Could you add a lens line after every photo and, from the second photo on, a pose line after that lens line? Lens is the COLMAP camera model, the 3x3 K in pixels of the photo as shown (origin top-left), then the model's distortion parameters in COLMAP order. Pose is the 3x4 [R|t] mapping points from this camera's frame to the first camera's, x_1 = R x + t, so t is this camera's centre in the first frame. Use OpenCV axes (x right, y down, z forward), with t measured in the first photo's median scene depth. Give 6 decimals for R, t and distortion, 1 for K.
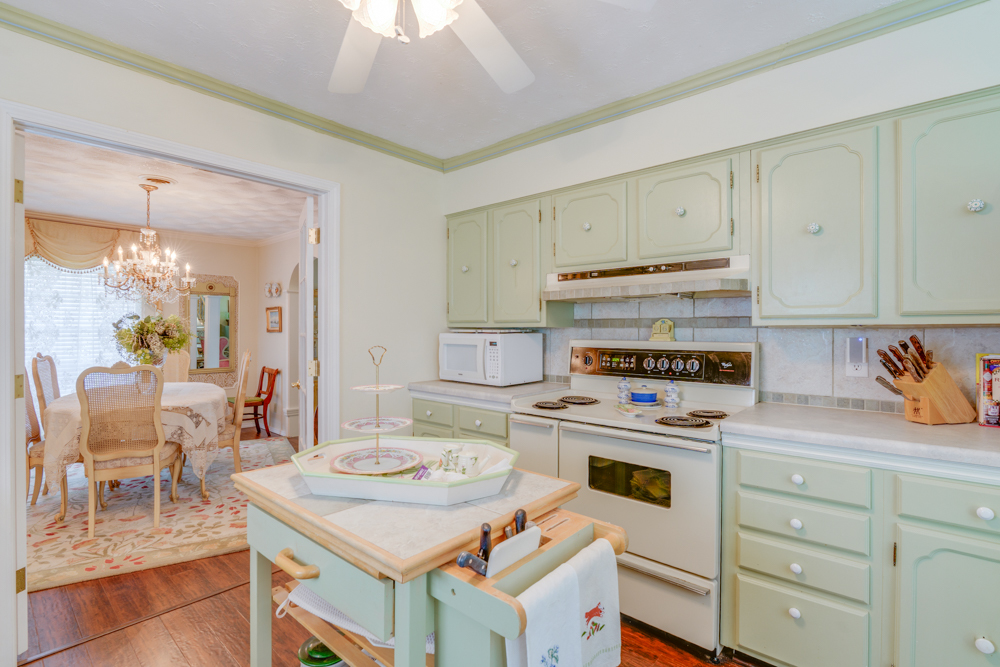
lens RADIAL K [[472.4, 0, 502.7], [0, 472.4, 331.9], [0, 0, 1]] dist [-0.016273, 0.000662]
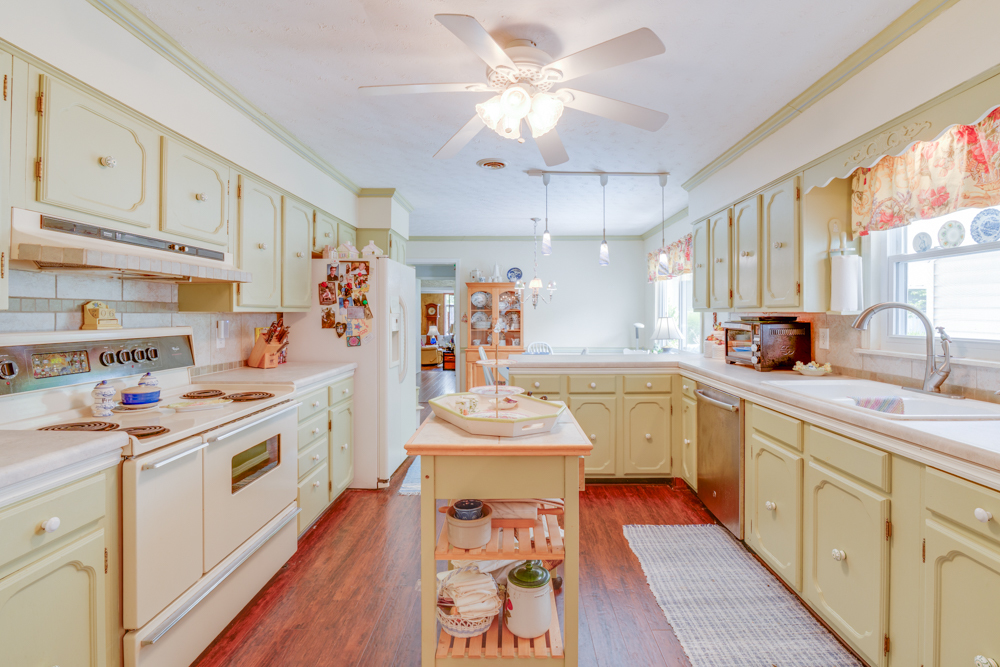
lens RADIAL K [[463.0, 0, 505.8], [0, 463.0, 313.3], [0, 0, 1]] dist [-0.019782, 0.000520]
pose [[-0.648955, -0.000408, 0.760827, -0.587908], [0.000002, 1.000000, 0.000539, -0.006970], [-0.760827, 0.000351, -0.648955, 0.853190]]
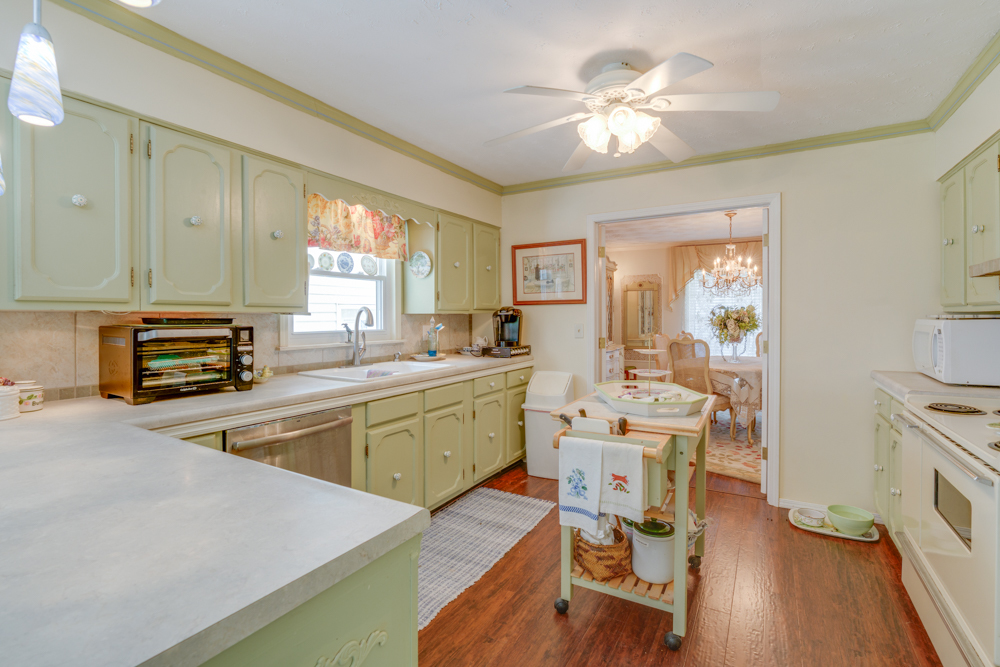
lens RADIAL K [[460.4, 0, 501.2], [0, 460.4, 322.8], [0, 0, 1]] dist [-0.018054, 0.002057]
pose [[0.192189, 0.009867, -0.981308, 0.589432], [0.000046, 0.999949, 0.010063, 0.001087], [0.981358, -0.001979, 0.192179, 0.079347]]
